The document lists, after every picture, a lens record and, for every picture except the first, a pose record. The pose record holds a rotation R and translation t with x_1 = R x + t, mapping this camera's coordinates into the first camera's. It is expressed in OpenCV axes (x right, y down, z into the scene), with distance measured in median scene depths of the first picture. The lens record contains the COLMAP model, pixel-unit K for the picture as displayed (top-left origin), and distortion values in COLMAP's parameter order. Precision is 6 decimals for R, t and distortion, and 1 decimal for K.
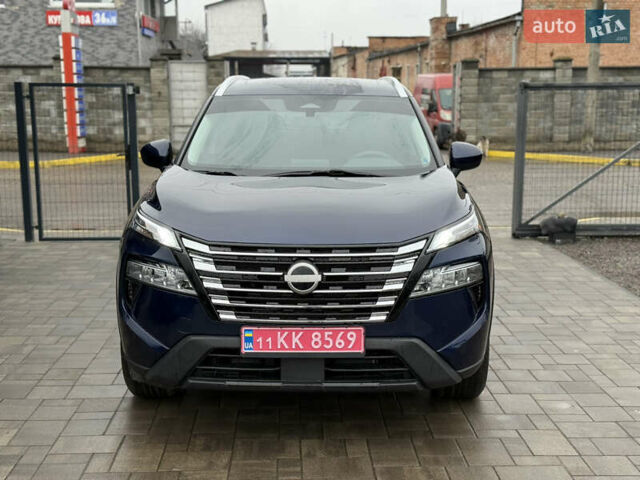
lens RADIAL K [[891.3, 0, 314.8], [0, 891.3, 242.0], [0, 0, 1]] dist [0.136118, -0.016657]
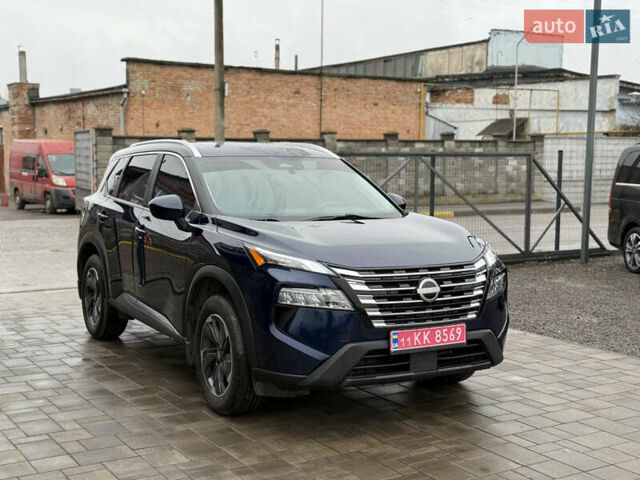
lens RADIAL K [[891.7, 0, 320.0], [0, 891.7, 240.0], [0, 0, 1]] dist [0.138597, -0.051187]
pose [[0.866929, -0.041482, 0.496702, -0.806210], [0.079185, 0.995337, -0.055081, 0.026263], [-0.492101, 0.087083, 0.866171, -0.084625]]
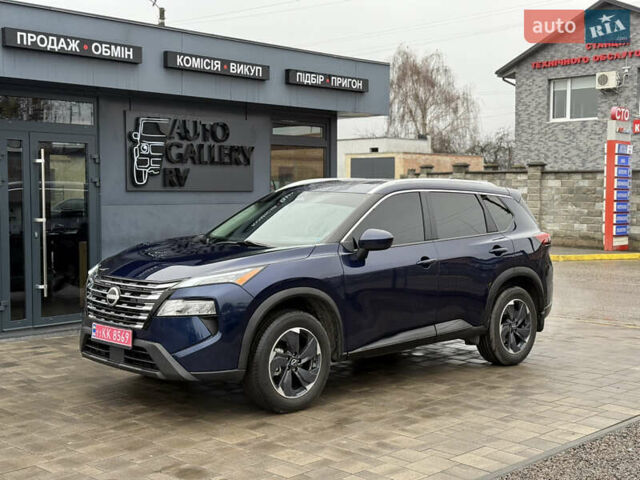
lens RADIAL K [[891.3, 0, 314.8], [0, 891.3, 242.0], [0, 0, 1]] dist [0.136118, -0.016657]
pose [[0.690849, 0.046779, -0.721484, 1.434118], [-0.127949, 0.990064, -0.058324, -0.010705], [0.711587, 0.132606, 0.689970, 0.097271]]
